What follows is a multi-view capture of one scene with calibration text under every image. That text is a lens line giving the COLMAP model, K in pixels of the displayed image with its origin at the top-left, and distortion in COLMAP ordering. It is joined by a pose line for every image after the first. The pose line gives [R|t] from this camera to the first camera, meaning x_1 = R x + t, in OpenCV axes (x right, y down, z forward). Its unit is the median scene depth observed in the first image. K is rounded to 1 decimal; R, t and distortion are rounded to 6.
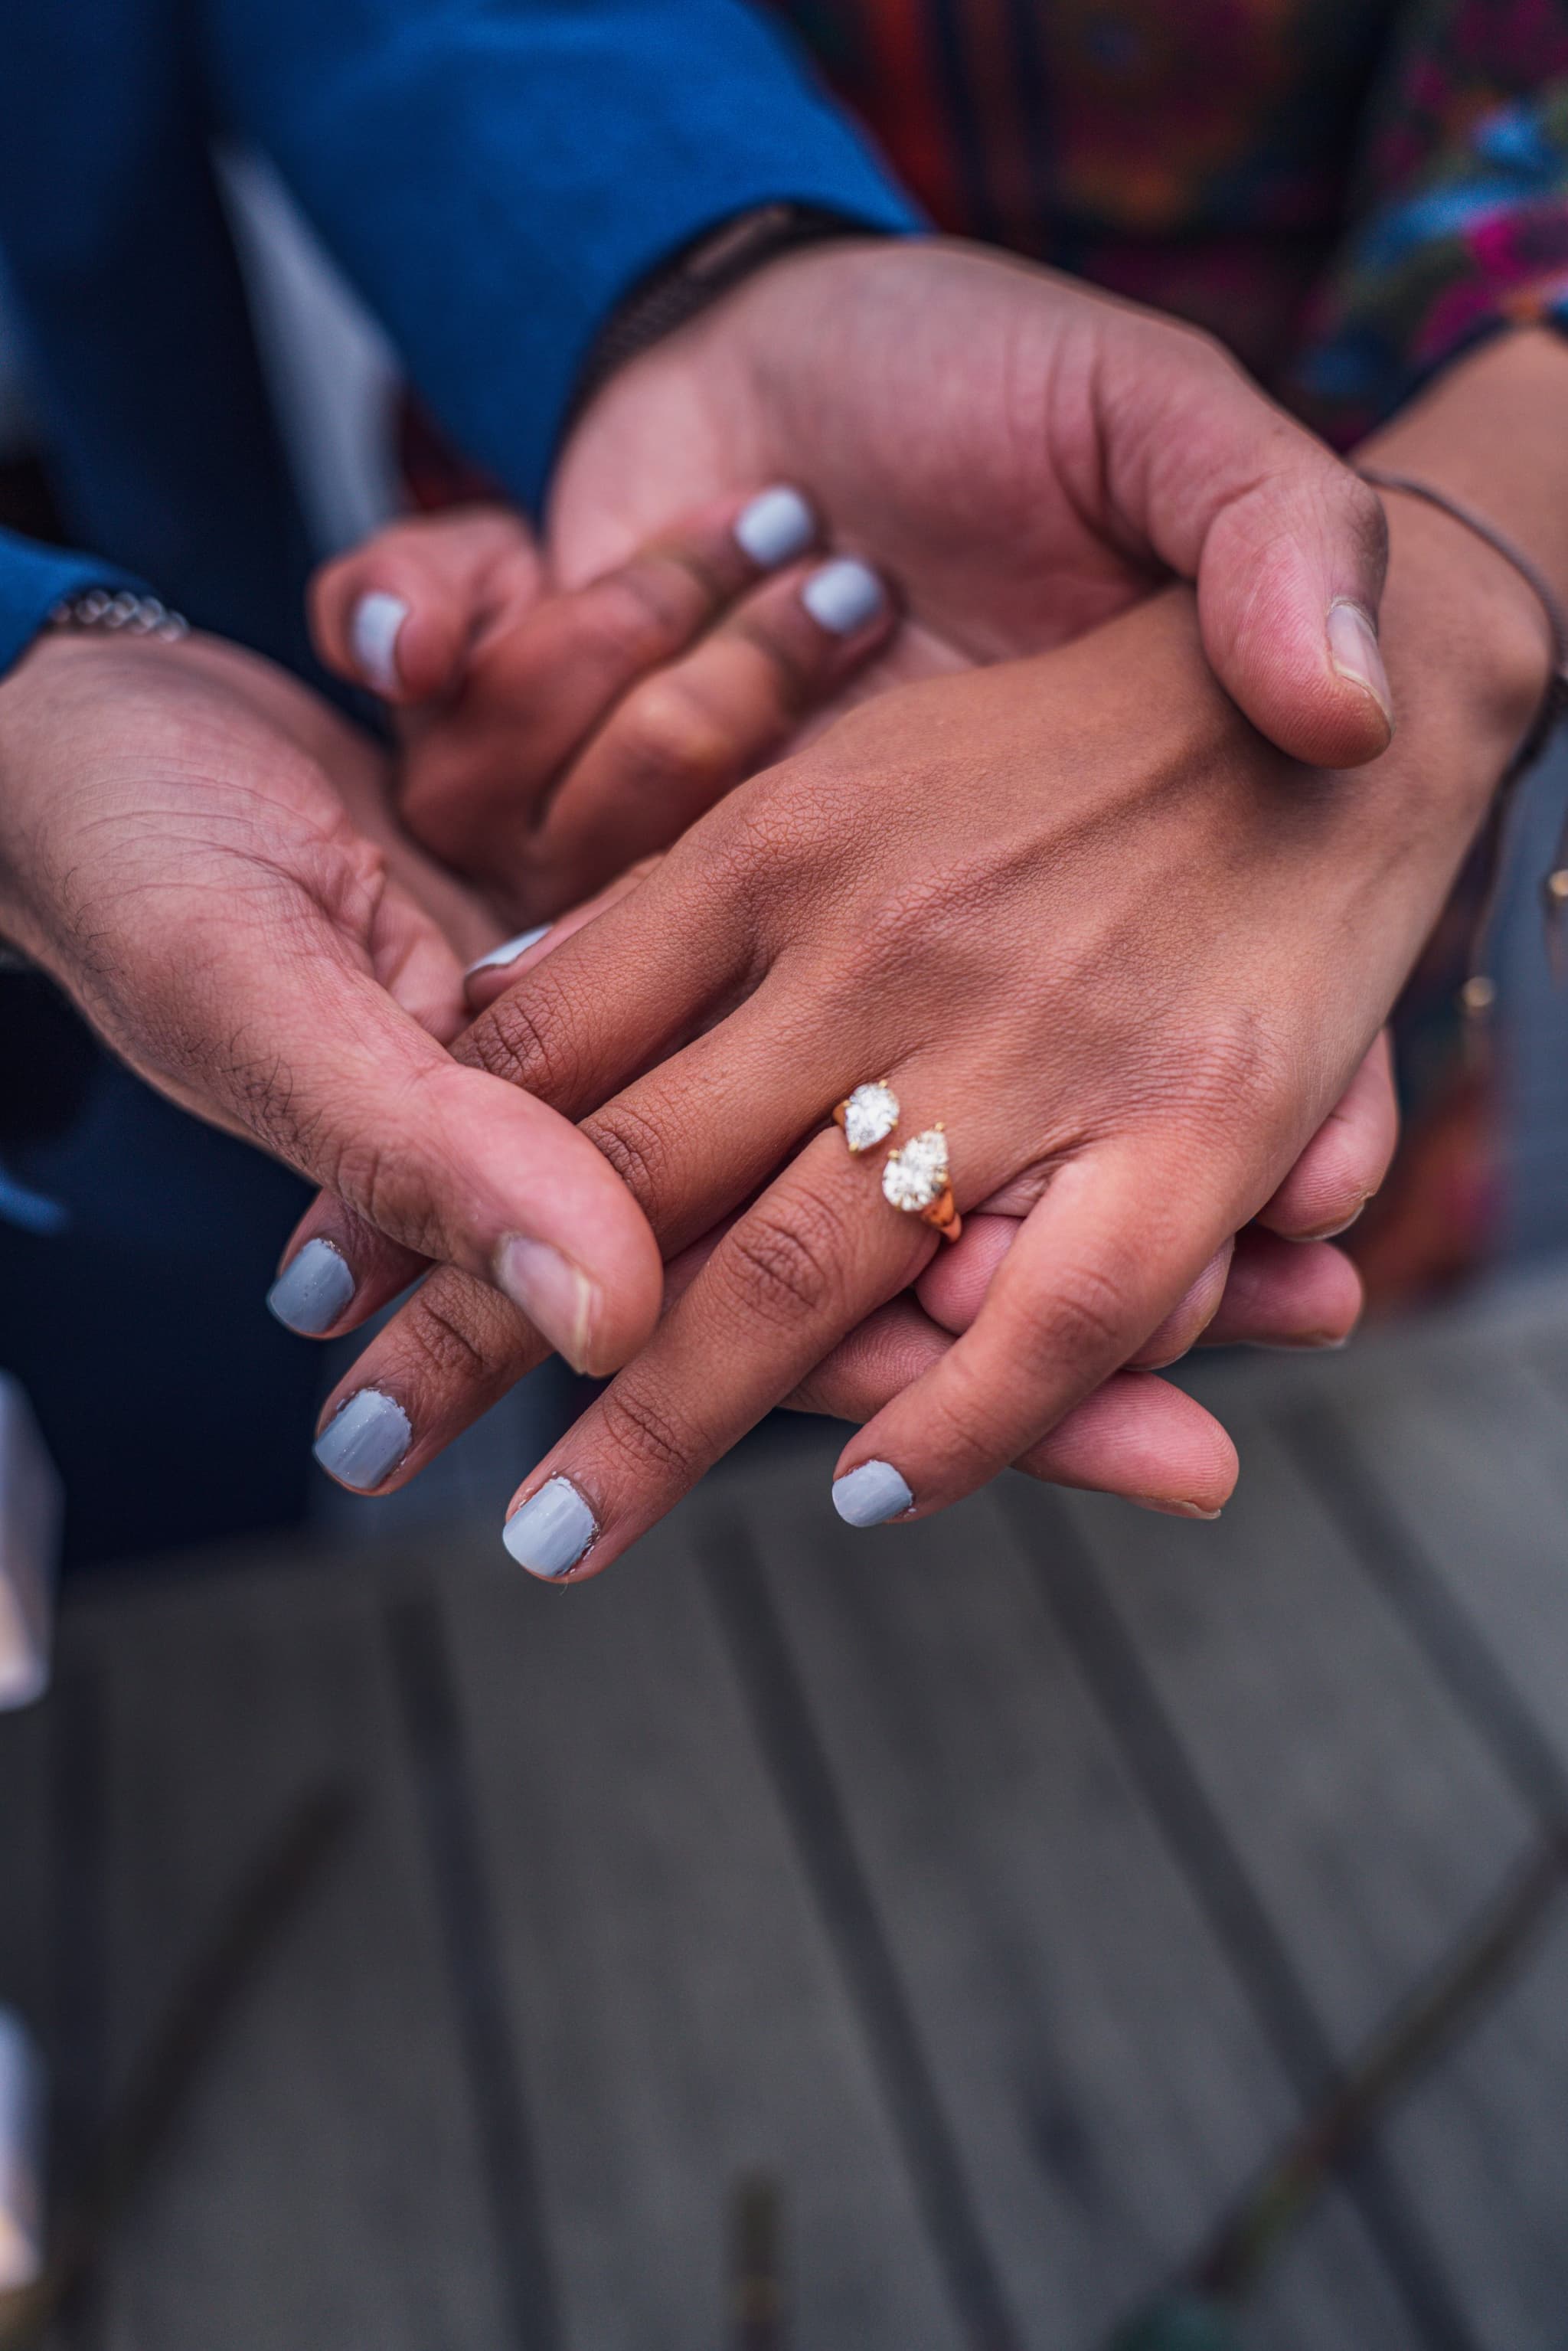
lens RADIAL K [[2120.8, 0, 784.0], [0, 2120.8, 1175.5], [0, 0, 1]] dist [-0.015827, 0.067672]
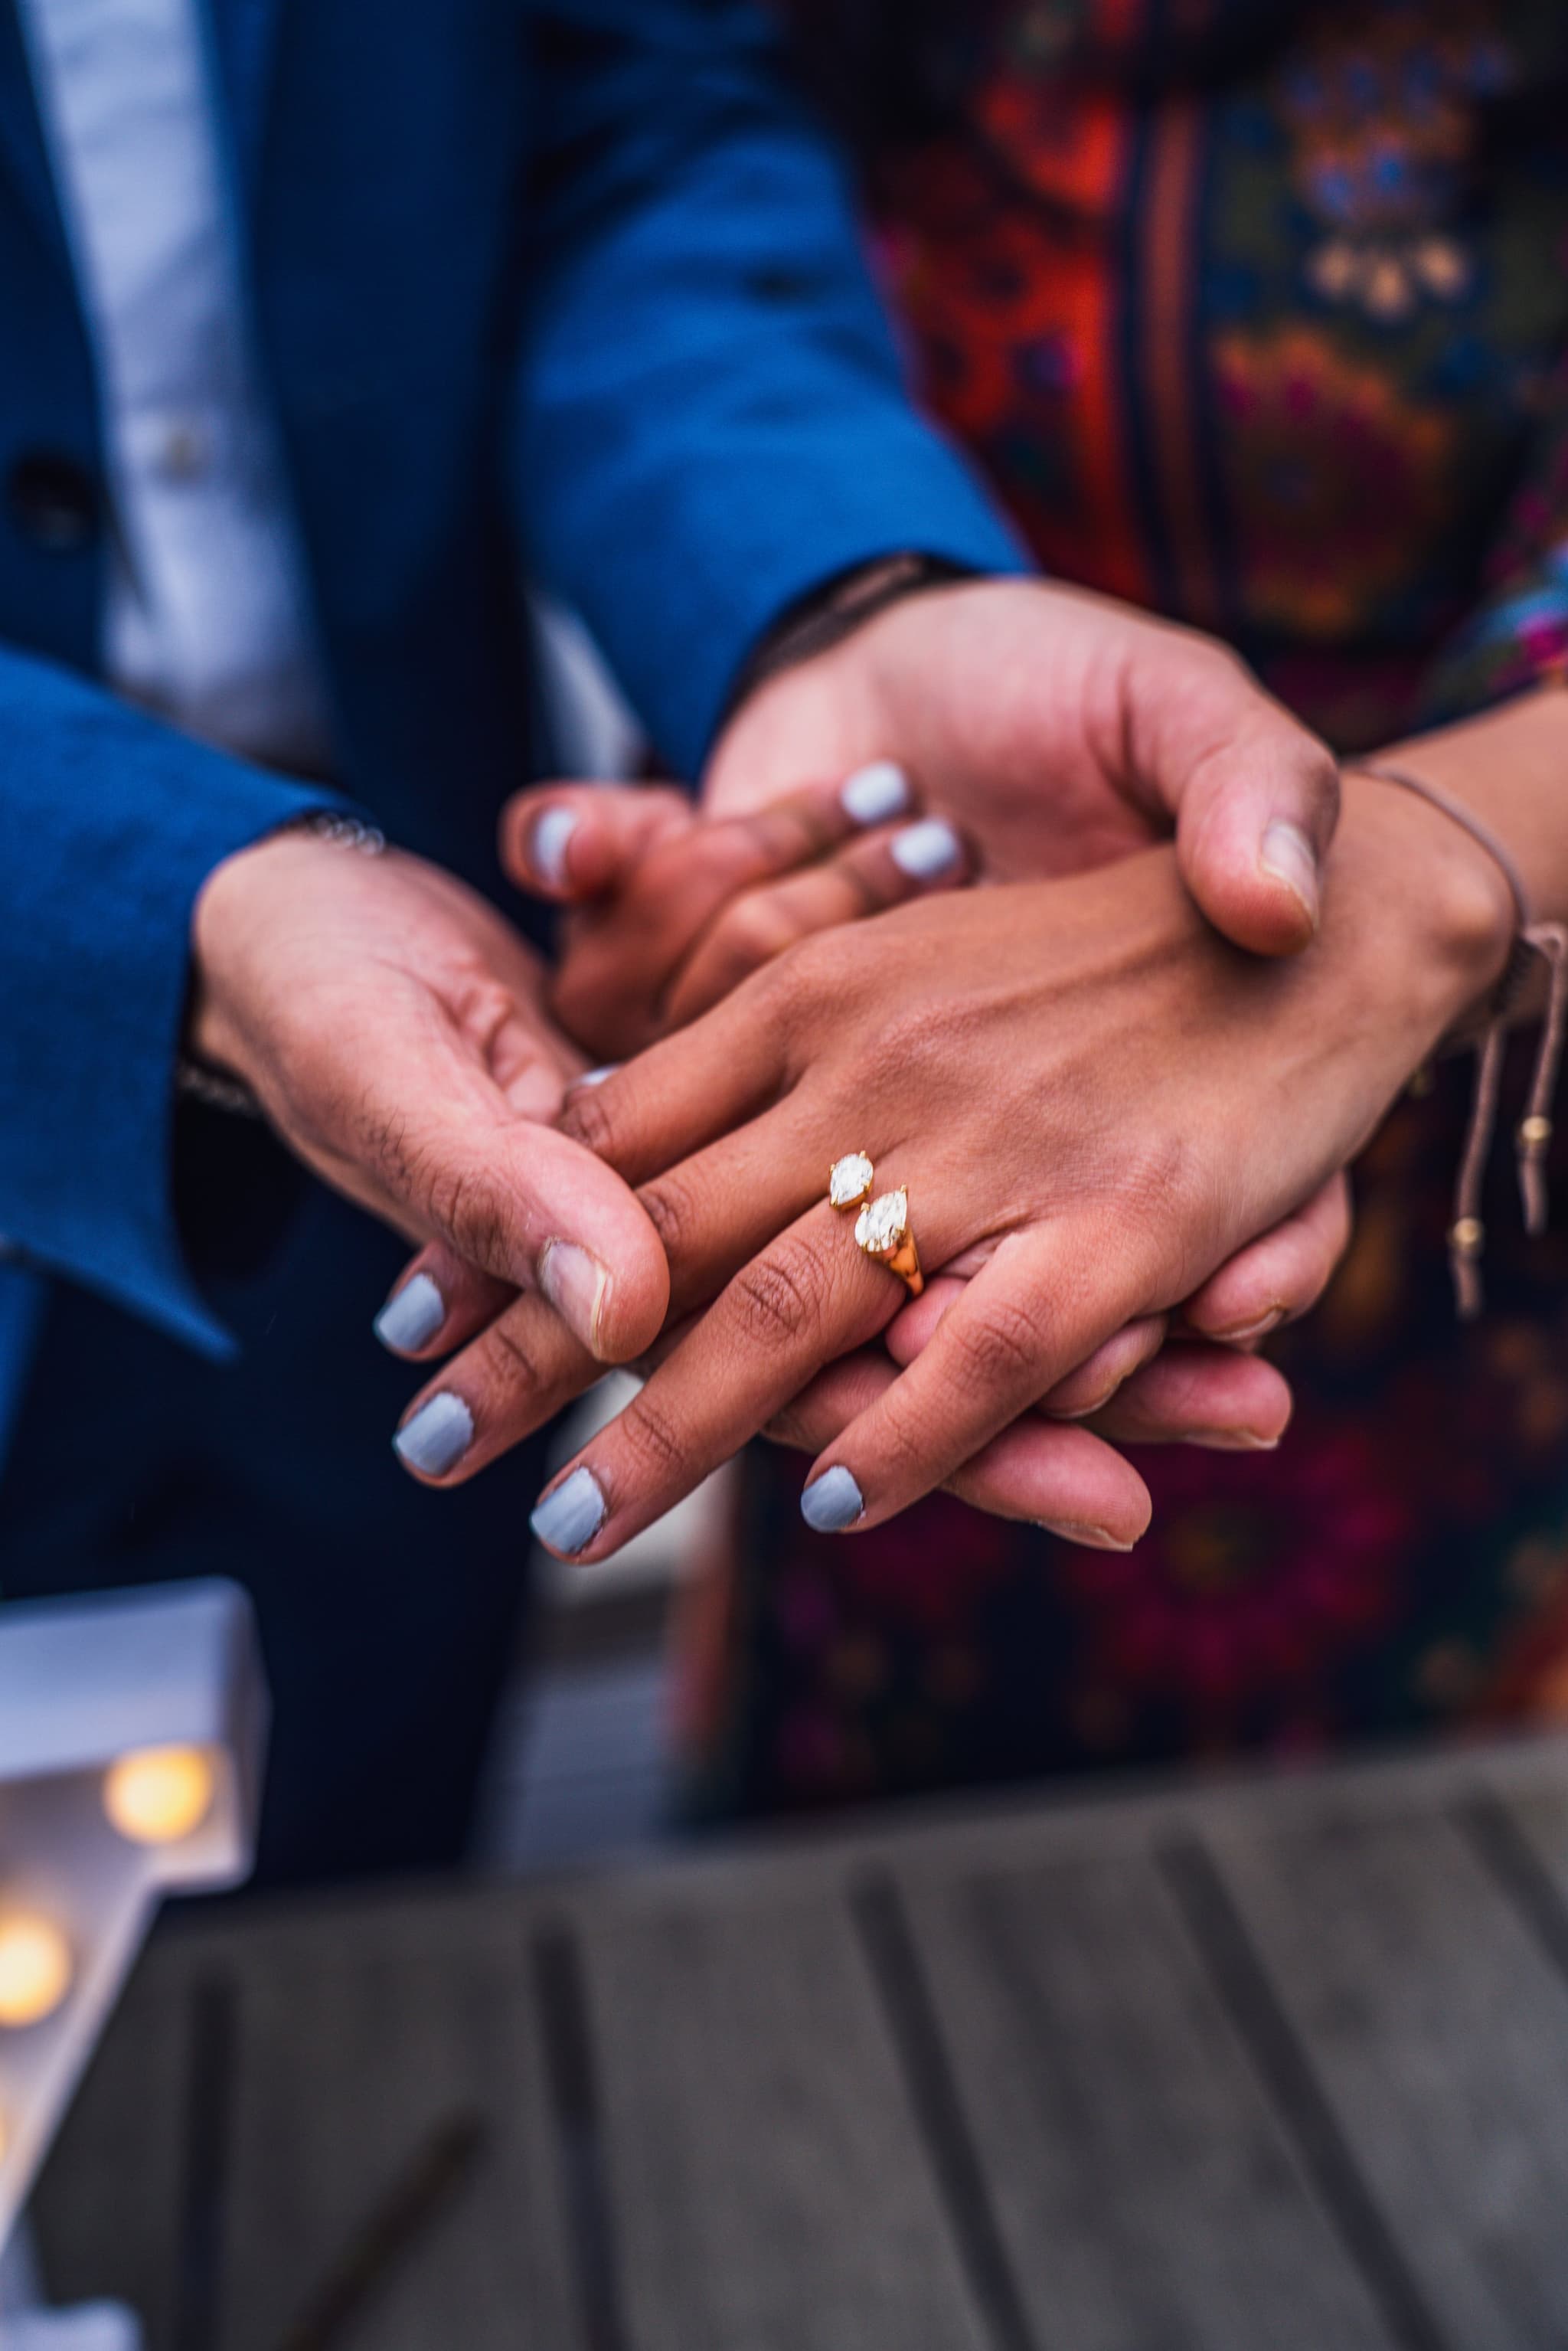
lens RADIAL K [[2120.8, 0, 784.0], [0, 2120.8, 1175.5], [0, 0, 1]] dist [-0.015827, 0.067672]
pose [[0.991387, 0.072267, -0.109220, 0.131349], [-0.091514, 0.978844, -0.183002, 0.192054], [0.093684, 0.191421, 0.977027, -0.208756]]
